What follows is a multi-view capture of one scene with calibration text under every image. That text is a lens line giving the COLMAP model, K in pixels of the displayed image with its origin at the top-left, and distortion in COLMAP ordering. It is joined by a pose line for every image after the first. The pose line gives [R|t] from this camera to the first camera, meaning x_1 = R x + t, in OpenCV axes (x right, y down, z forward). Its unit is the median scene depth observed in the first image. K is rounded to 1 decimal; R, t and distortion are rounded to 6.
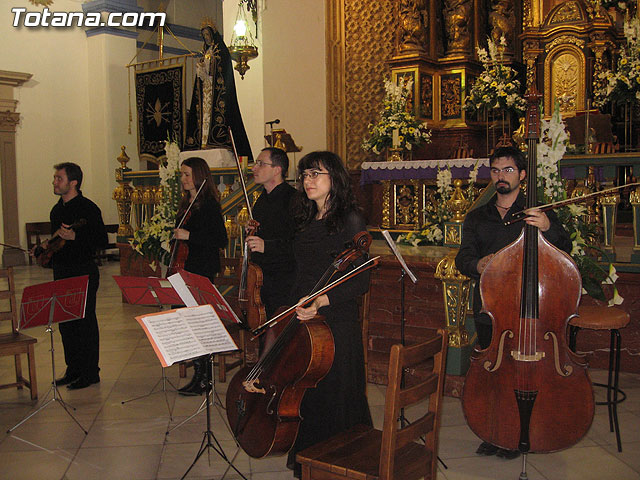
lens RADIAL K [[701.0, 0, 314.3], [0, 701.0, 244.2], [0, 0, 1]] dist [-0.103189, 0.000000]
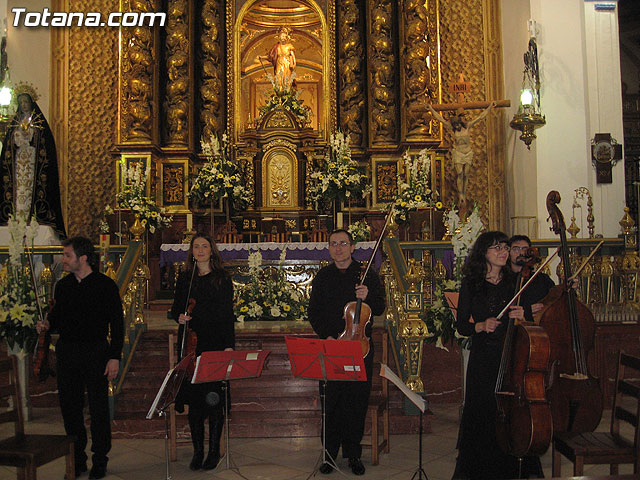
lens RADIAL K [[701.0, 0, 319.6], [0, 701.0, 247.1], [0, 0, 1]] dist [-0.103189, 0.000000]
pose [[0.778155, 0.021370, 0.627709, -0.318657], [0.054091, 0.993427, -0.100876, 0.002570], [-0.625739, 0.112451, 0.771885, 0.053549]]
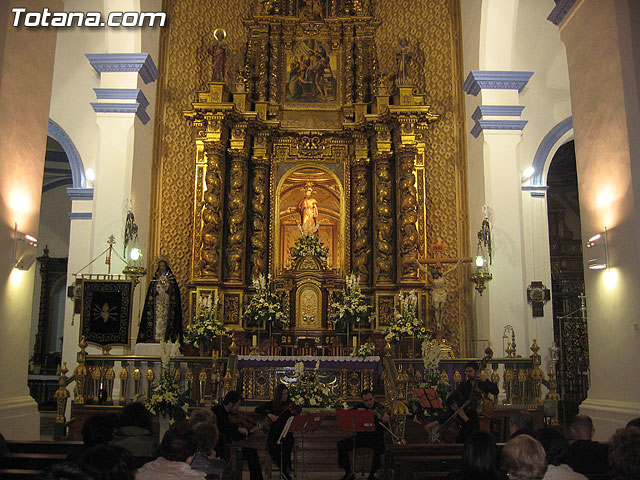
lens RADIAL K [[701.0, 0, 325.9], [0, 701.0, 250.0], [0, 0, 1]] dist [-0.103189, 0.000000]
pose [[0.770727, 0.125613, 0.624661, -0.627932], [0.035898, 0.970257, -0.239401, 0.027475], [-0.636153, 0.206937, 0.743294, -0.261528]]
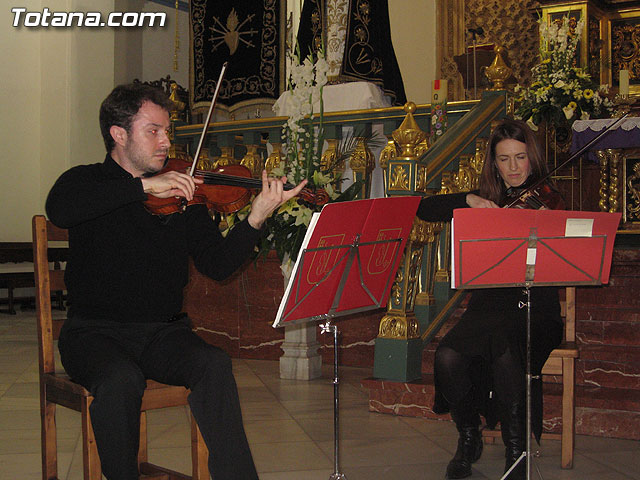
lens RADIAL K [[934.1, 0, 324.5], [0, 934.1, 247.0], [0, 0, 1]] dist [-0.124040, 0.000000]
pose [[0.996897, 0.011699, 0.077838, -0.170668], [-0.005658, 0.996986, -0.077381, 0.046278], [-0.078509, 0.076701, 0.993958, 0.180011]]
